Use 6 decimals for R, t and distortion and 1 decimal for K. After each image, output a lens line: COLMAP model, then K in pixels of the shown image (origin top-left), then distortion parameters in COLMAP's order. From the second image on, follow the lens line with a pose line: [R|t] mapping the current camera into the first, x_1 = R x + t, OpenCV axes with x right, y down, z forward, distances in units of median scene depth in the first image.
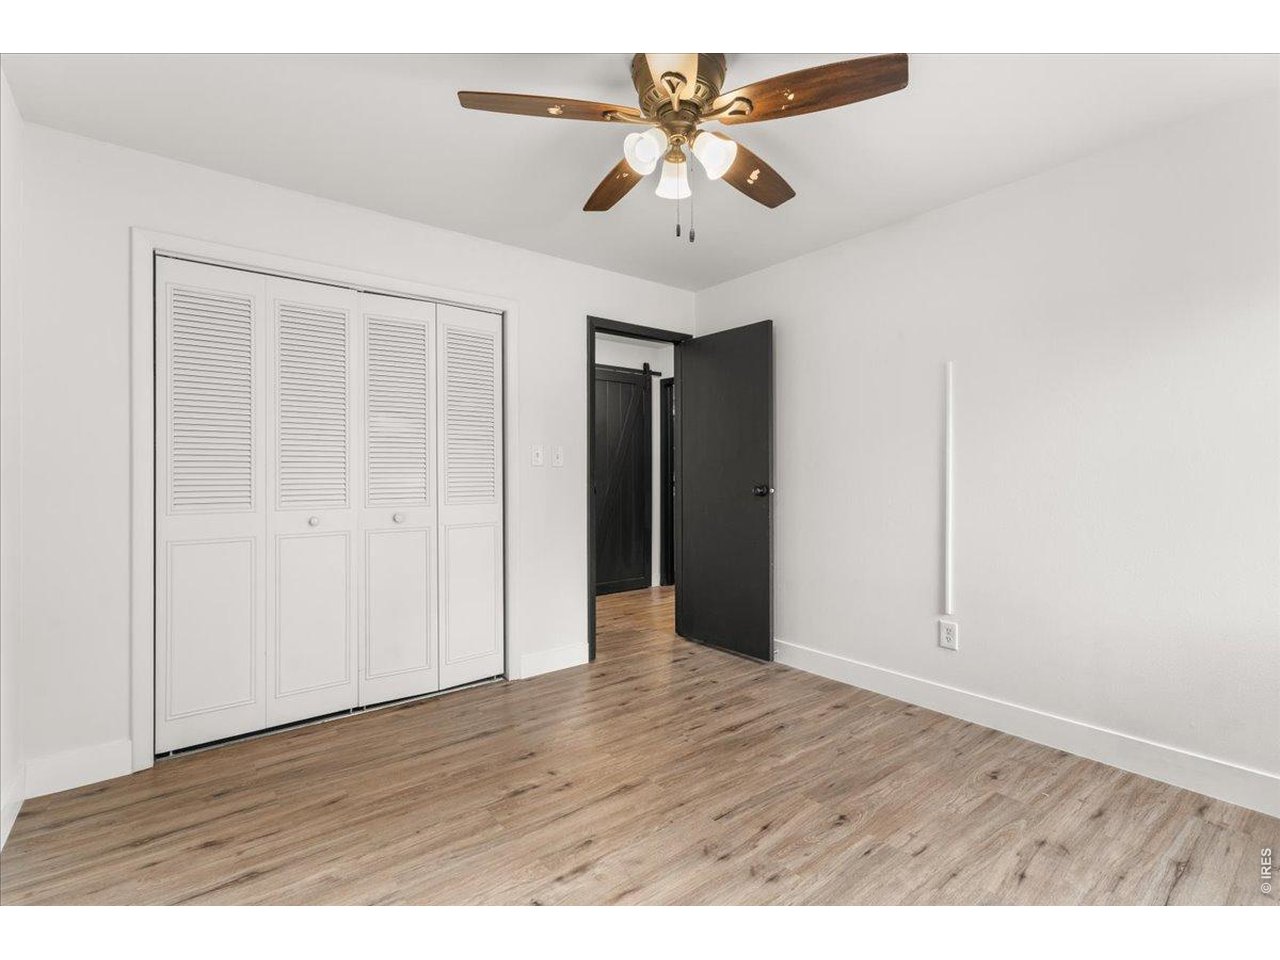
lens RADIAL K [[582.5, 0, 638.5], [0, 582.5, 464.4], [0, 0, 1]] dist [-0.000037, -0.000089]
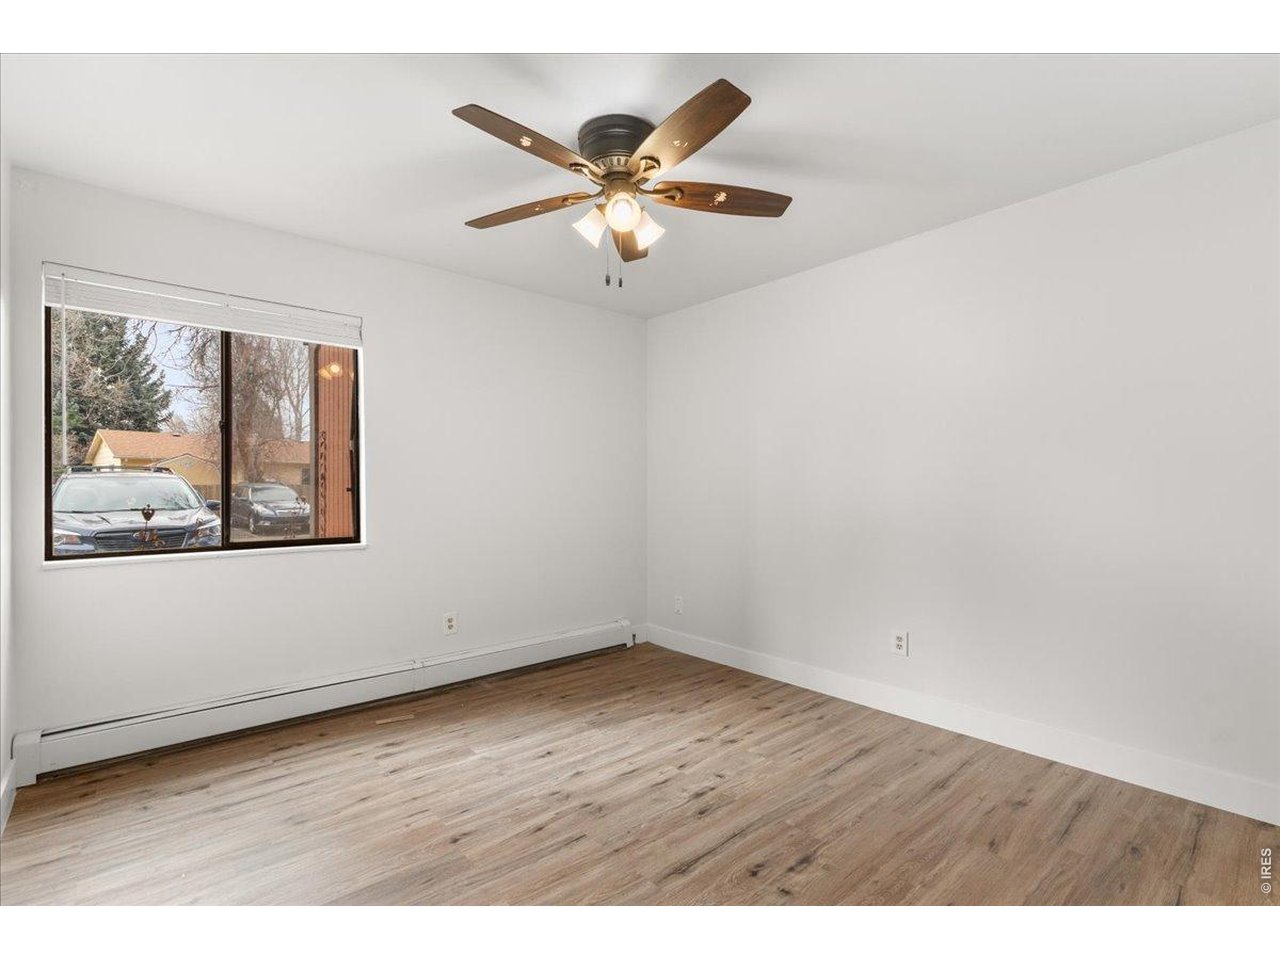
lens RADIAL K [[596.9, 0, 640.8], [0, 596.9, 483.4], [0, 0, 1]] dist [0.002160, 0.000387]
pose [[-0.998483, 0.005286, -0.054798, 0.090387], [0.006444, 0.999759, -0.020974, 0.023941], [0.054673, -0.021295, -0.998277, 2.088672]]
